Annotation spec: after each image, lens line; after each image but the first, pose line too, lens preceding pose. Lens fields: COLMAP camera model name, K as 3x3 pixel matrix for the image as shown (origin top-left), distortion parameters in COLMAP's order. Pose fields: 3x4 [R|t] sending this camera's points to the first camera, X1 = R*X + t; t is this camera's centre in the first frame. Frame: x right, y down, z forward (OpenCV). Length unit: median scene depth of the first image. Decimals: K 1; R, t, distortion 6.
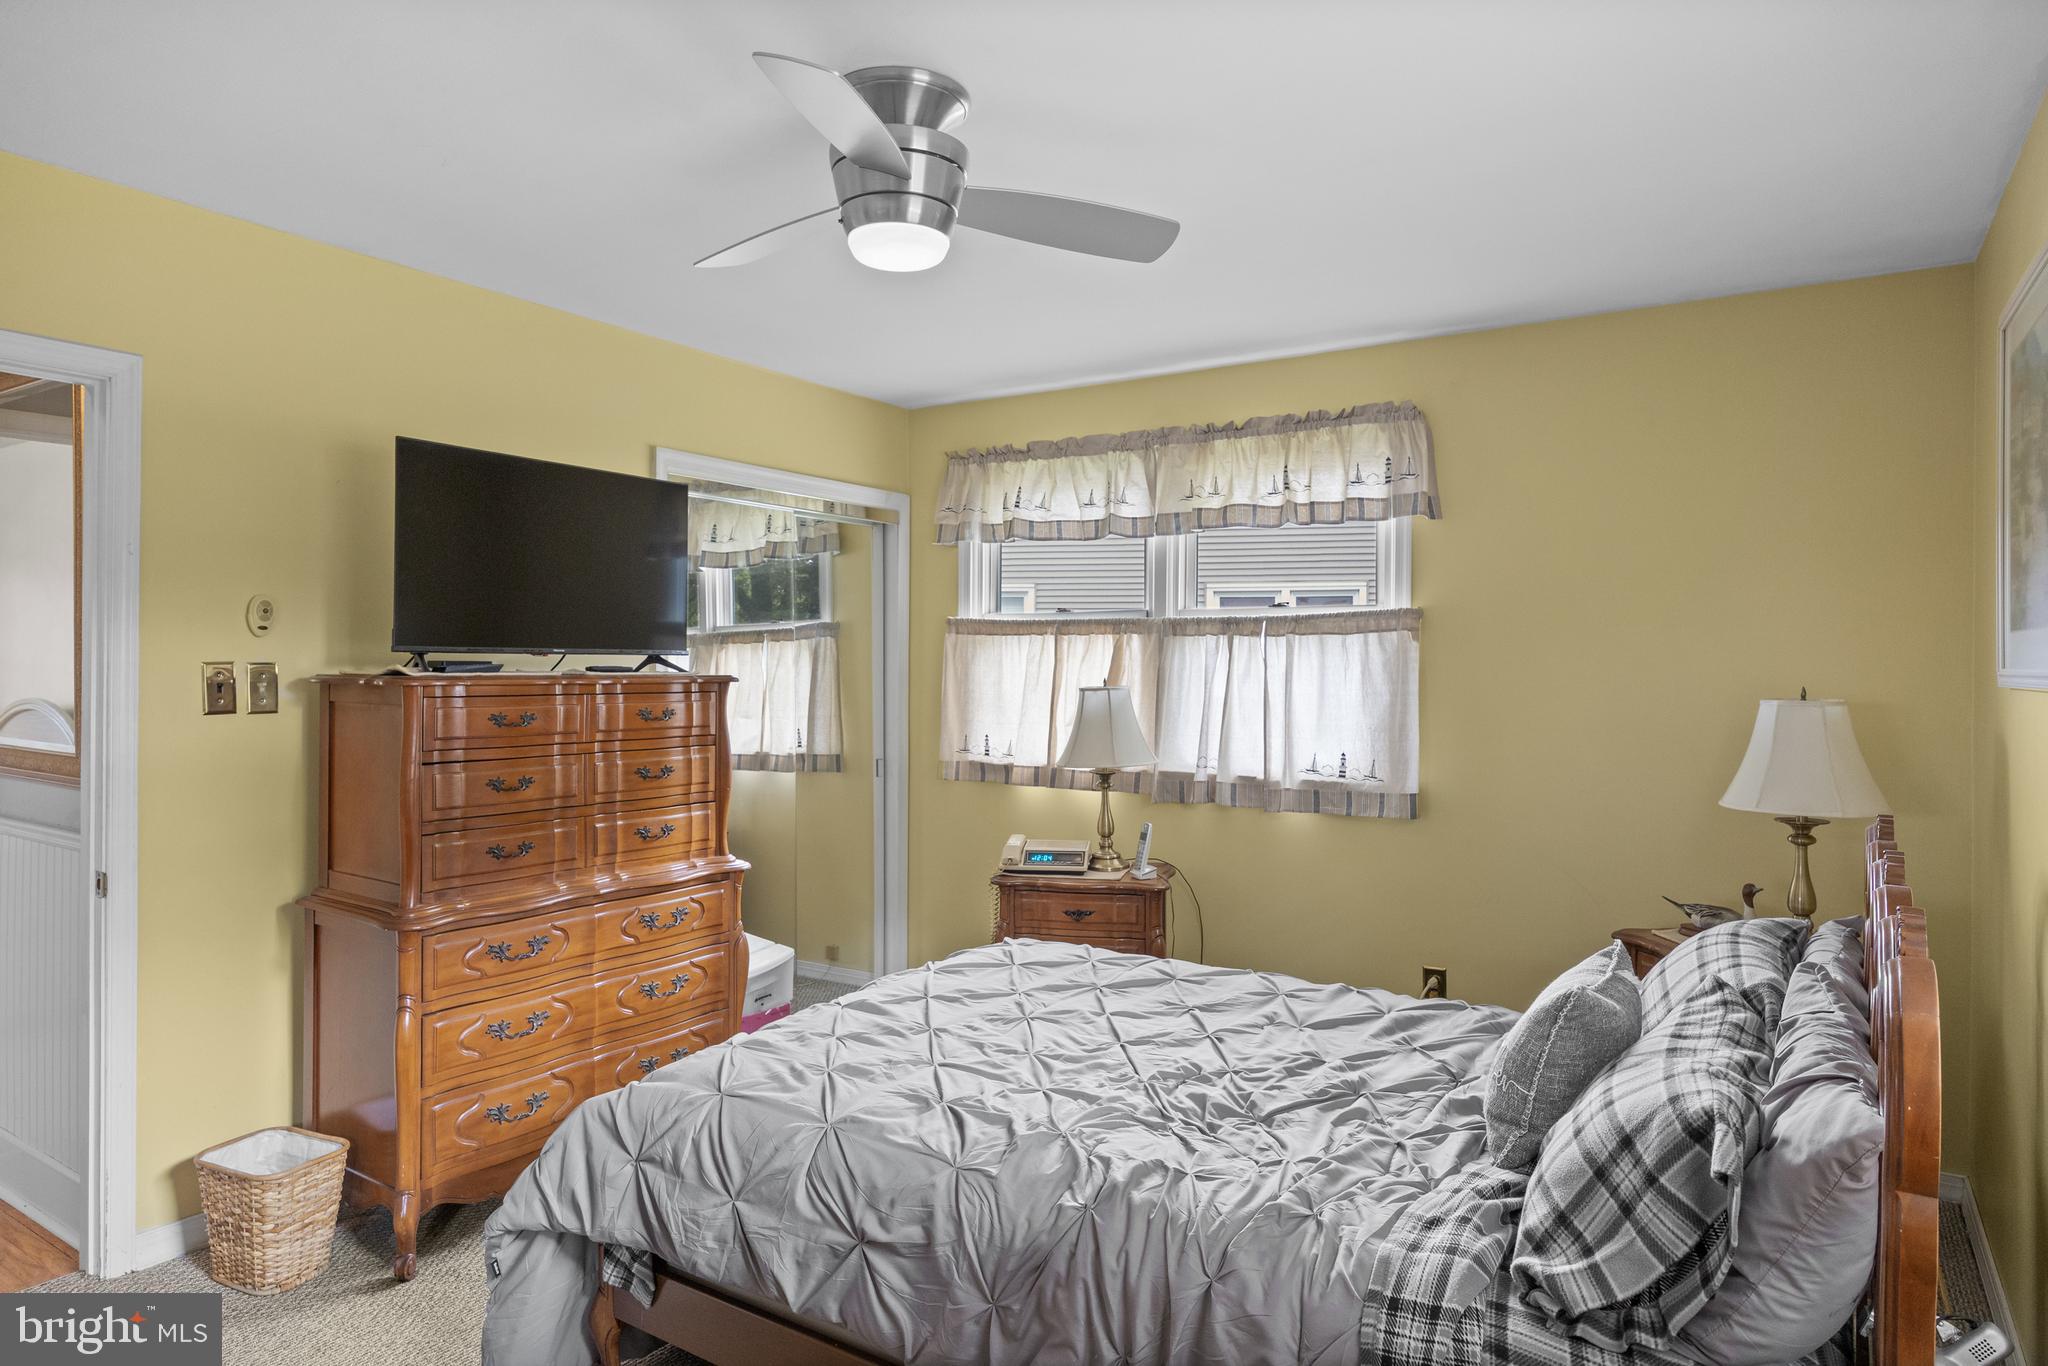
lens RADIAL K [[1218.1, 0, 1029.7], [0, 1218.1, 670.4], [0, 0, 1]] dist [-0.006311, 0.003454]
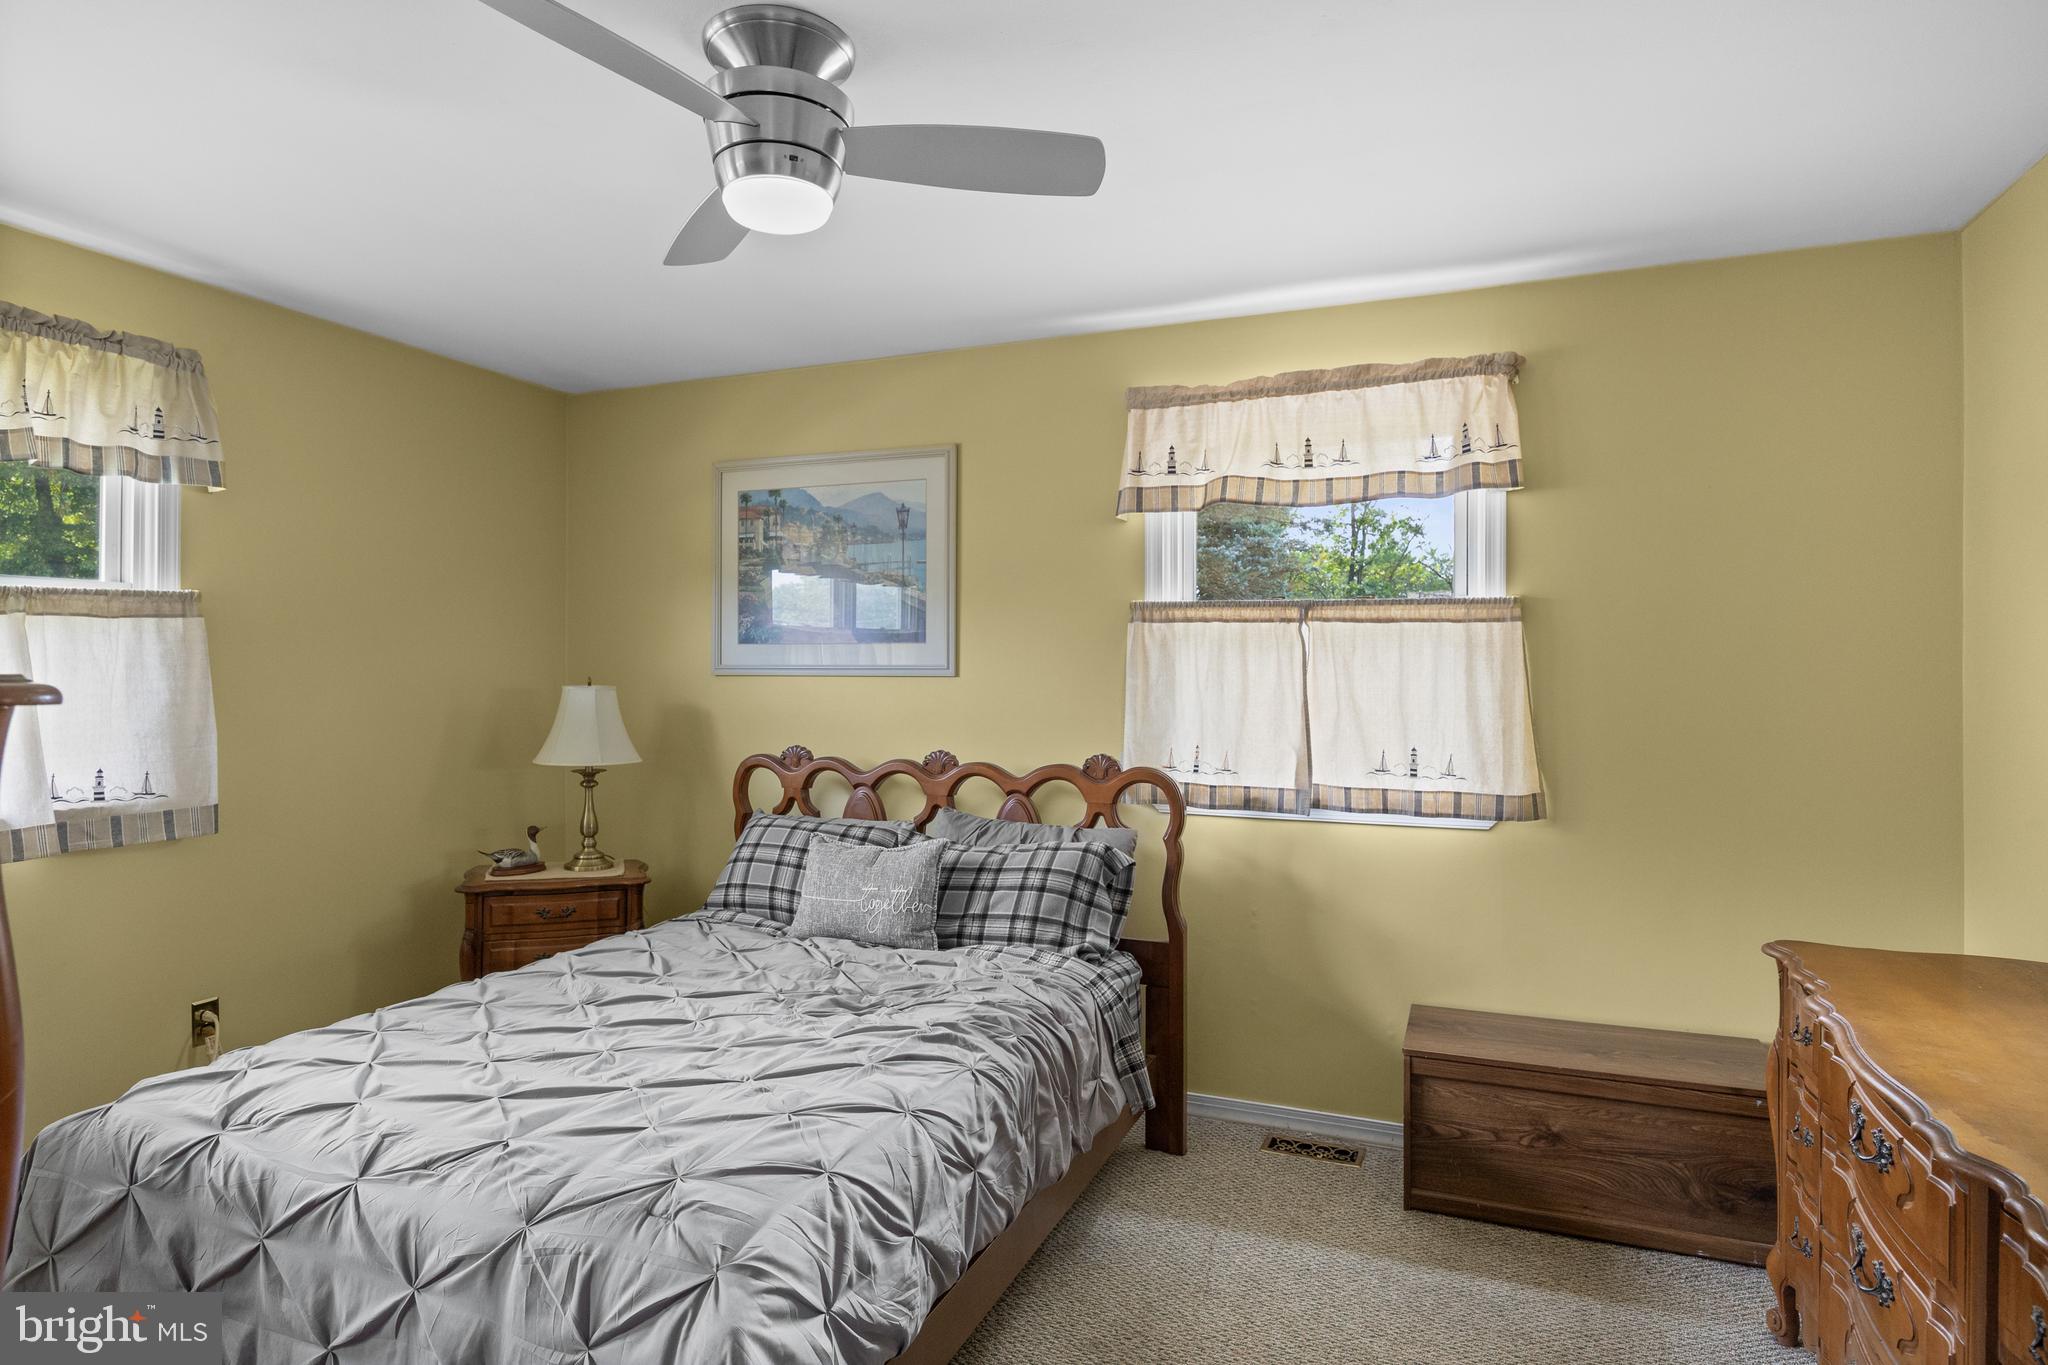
lens RADIAL K [[1130.9, 0, 1027.5], [0, 1130.9, 677.7], [0, 0, 1]] dist [-0.000281, -0.000126]
pose [[-0.210956, -0.009101, 0.977453, -0.589131], [-0.006906, 0.999946, 0.007820, -0.000742], [-0.977471, -0.005101, -0.211007, 0.584052]]
